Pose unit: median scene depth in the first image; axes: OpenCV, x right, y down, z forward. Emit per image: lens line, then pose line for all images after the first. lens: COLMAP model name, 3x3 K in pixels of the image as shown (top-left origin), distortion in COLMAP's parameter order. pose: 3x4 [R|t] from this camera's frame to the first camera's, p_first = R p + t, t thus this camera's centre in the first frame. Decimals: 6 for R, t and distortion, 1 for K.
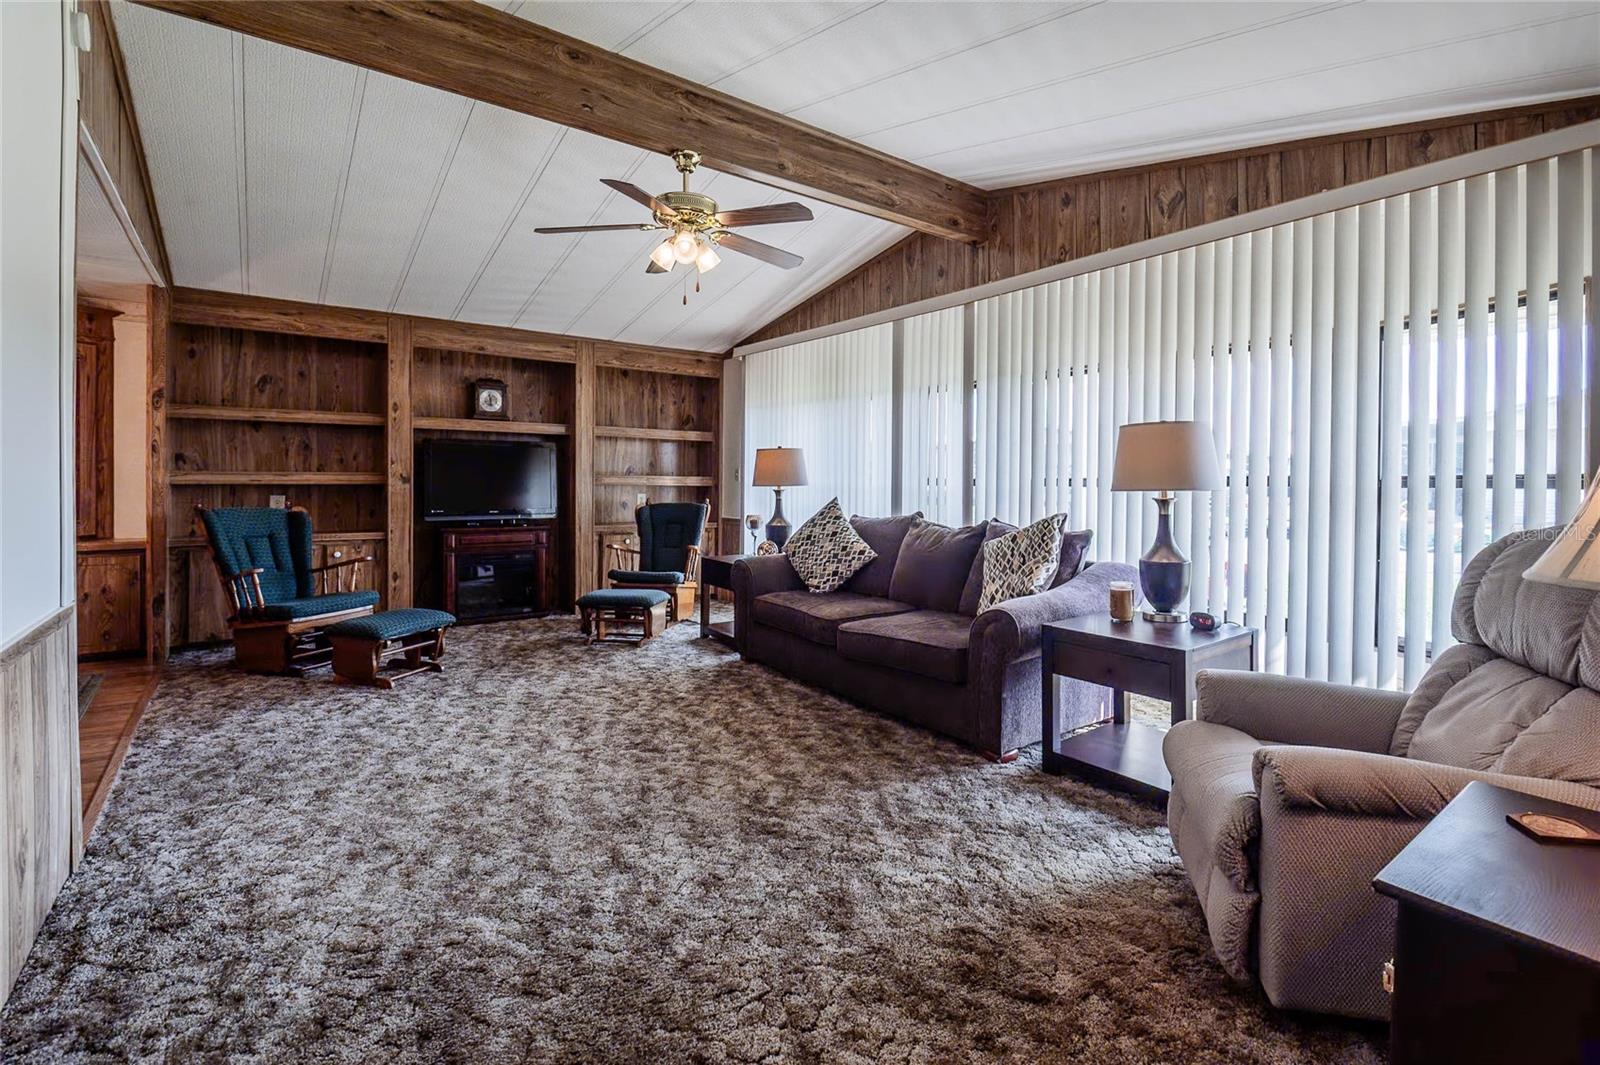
lens RADIAL K [[730.6, 0, 834.1], [0, 730.6, 487.5], [0, 0, 1]] dist [0.002820, -0.009235]
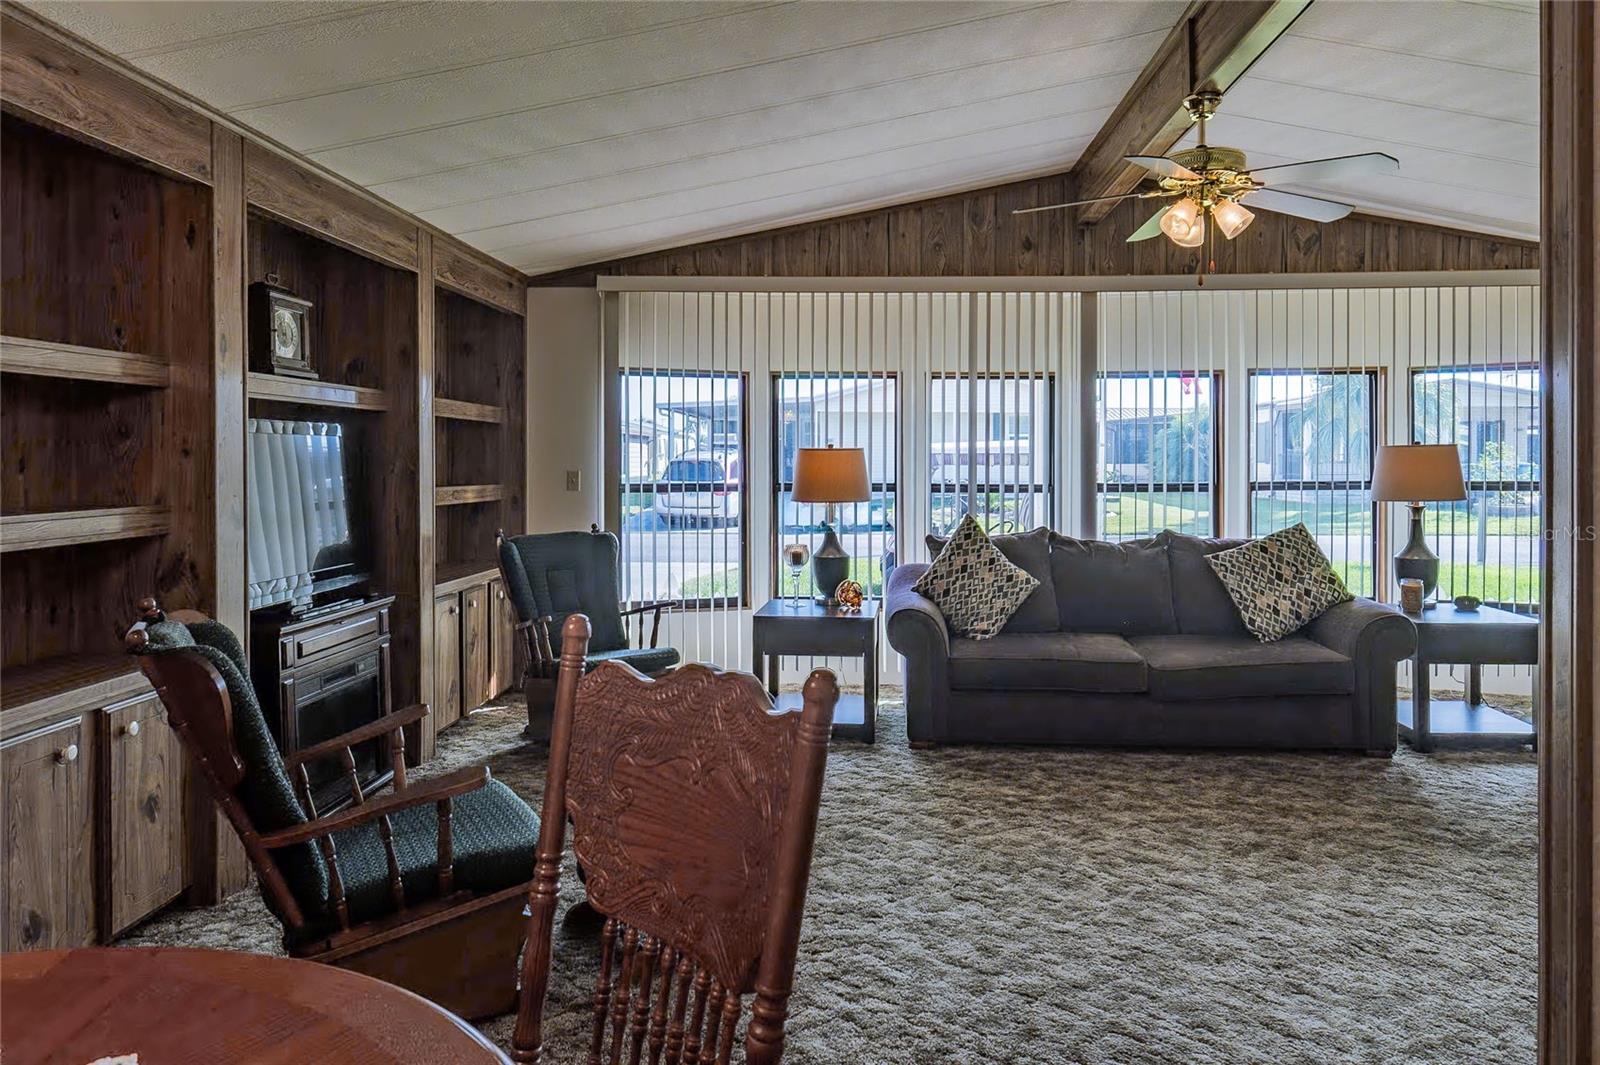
lens RADIAL K [[1011.2, 0, 821.8], [0, 1011.2, 466.4], [0, 0, 1]] dist [0.009459, -0.003364]
pose [[0.645411, -0.010729, 0.763760, -1.319473], [0.012298, 0.999918, 0.003654, -0.062225], [-0.763737, 0.007035, 0.645490, 0.609919]]
